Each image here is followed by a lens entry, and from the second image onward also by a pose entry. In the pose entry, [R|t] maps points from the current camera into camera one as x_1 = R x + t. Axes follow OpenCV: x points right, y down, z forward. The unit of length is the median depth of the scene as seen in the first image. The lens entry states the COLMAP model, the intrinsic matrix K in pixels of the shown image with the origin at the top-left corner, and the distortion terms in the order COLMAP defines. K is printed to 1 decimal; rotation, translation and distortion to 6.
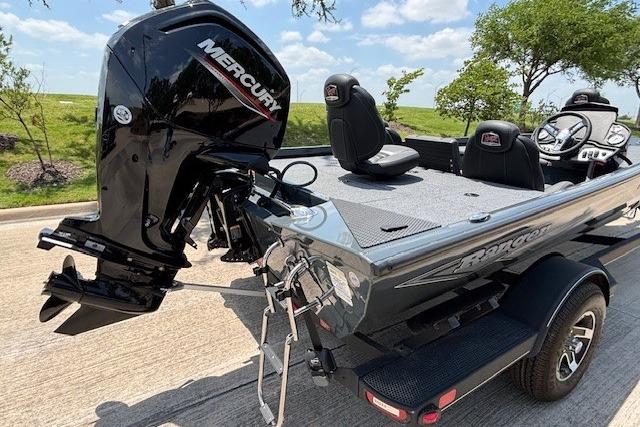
lens RADIAL K [[347.7, 0, 320.1], [0, 347.7, 212.1], [0, 0, 1]] dist [0.000362, -0.005107]
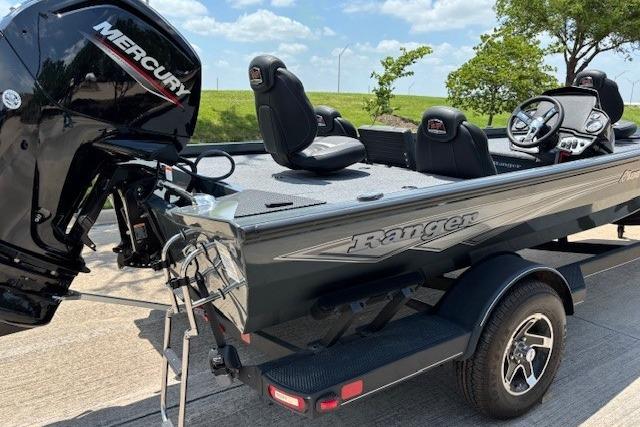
lens RADIAL K [[494.2, 0, 321.4], [0, 494.2, 213.8], [0, 0, 1]] dist [0.023768, -0.033028]
pose [[0.999313, -0.014259, 0.034203, 0.163143], [0.016363, 0.997940, -0.062028, 0.093536], [-0.033248, 0.062546, 0.997488, -0.258806]]
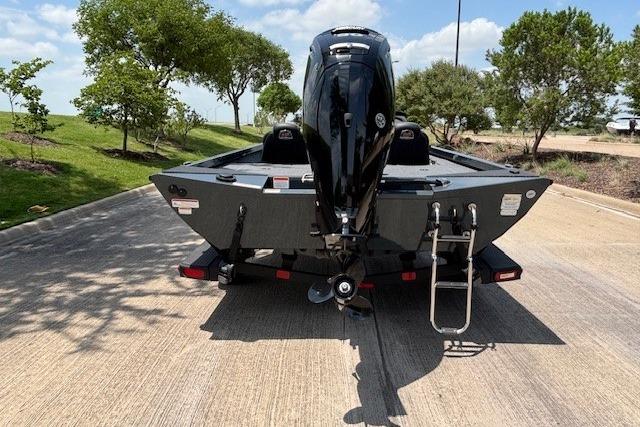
lens RADIAL K [[467.2, 0, 322.5], [0, 467.2, 215.3], [0, 0, 1]] dist [-0.013030, -0.017516]
pose [[0.552089, -0.179513, 0.814232, -1.515929], [0.236963, 0.970061, 0.053196, -0.071280], [-0.799404, 0.163574, 0.578098, 0.202622]]
